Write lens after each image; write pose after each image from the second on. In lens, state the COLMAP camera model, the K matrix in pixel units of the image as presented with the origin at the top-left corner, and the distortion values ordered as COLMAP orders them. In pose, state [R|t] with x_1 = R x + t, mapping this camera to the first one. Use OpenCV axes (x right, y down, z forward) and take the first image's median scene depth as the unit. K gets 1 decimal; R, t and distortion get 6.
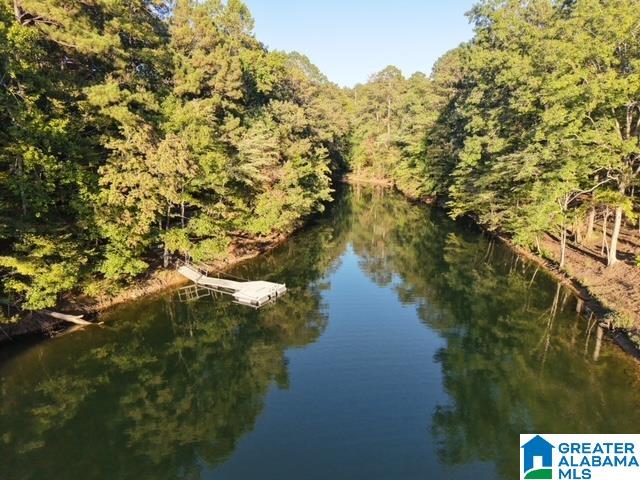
lens RADIAL K [[433.5, 0, 318.5], [0, 433.5, 242.0], [0, 0, 1]] dist [0.030093, -0.003065]
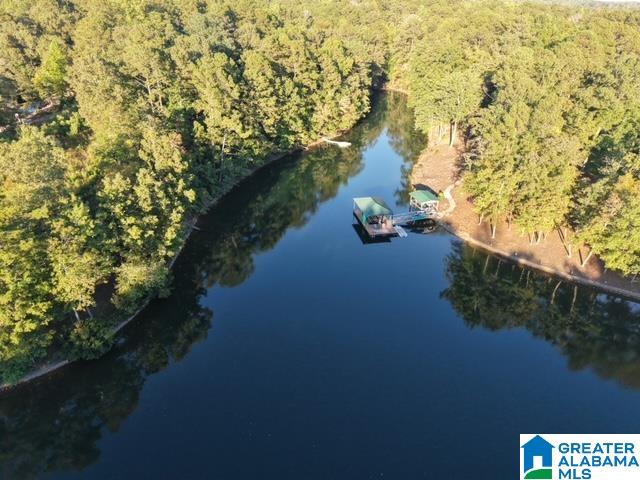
lens RADIAL K [[433.5, 0, 321.4], [0, 433.5, 241.7], [0, 0, 1]] dist [0.030093, -0.003065]
pose [[0.993670, 0.061169, -0.094219, 0.032871], [-0.033867, 0.962845, 0.267923, -0.034945], [0.107107, -0.263036, 0.958822, -1.264716]]
